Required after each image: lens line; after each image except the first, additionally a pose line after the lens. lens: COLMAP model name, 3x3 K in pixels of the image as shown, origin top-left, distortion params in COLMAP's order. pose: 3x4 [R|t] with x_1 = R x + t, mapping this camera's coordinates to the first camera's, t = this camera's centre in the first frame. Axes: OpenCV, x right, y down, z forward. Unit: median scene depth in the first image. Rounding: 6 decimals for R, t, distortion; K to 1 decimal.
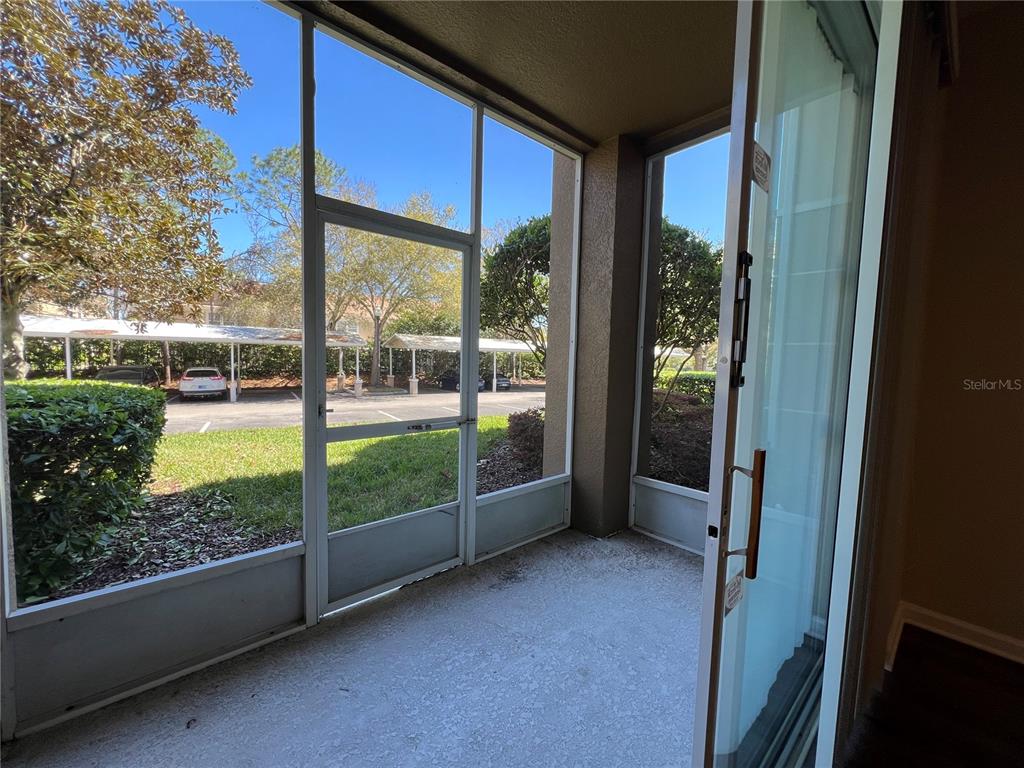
lens RADIAL K [[413.0, 0, 513.0], [0, 413.0, 383.2], [0, 0, 1]] dist [0.001228, -0.000554]
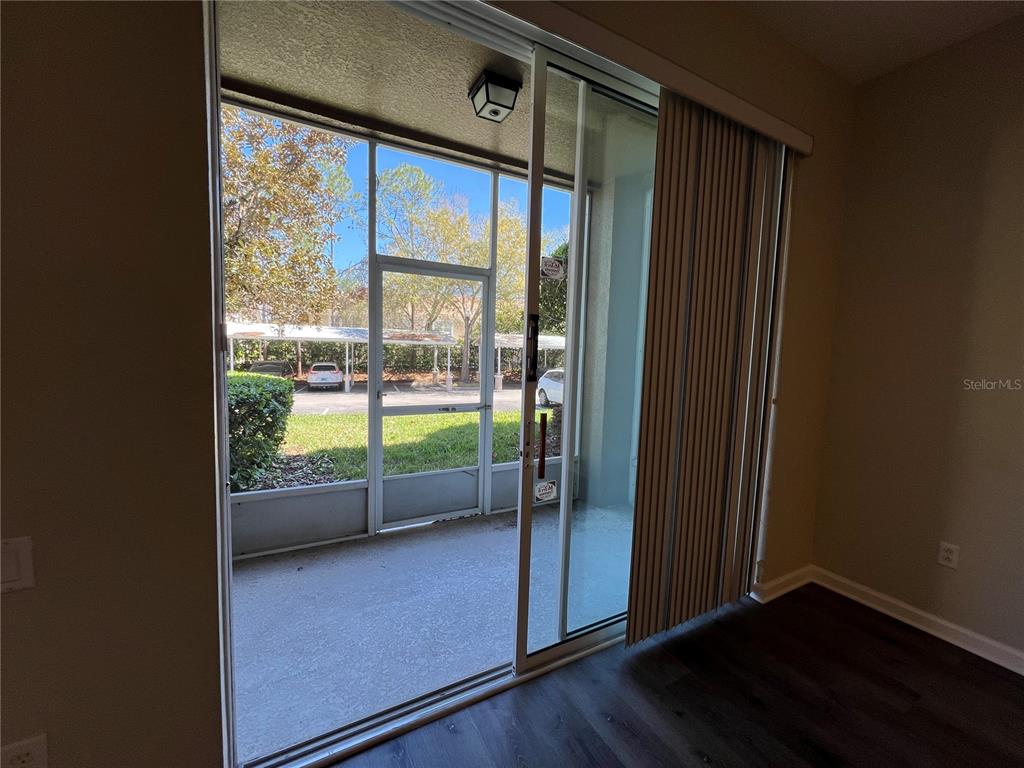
lens RADIAL K [[409.2, 0, 510.6], [0, 409.2, 382.9], [0, 0, 1]] dist [-0.000907, -0.000240]
pose [[0.975626, 0.019528, -0.218571, 0.119329], [-0.018143, 0.999801, 0.008346, 0.000418], [0.218690, -0.004178, 0.975785, -0.129122]]
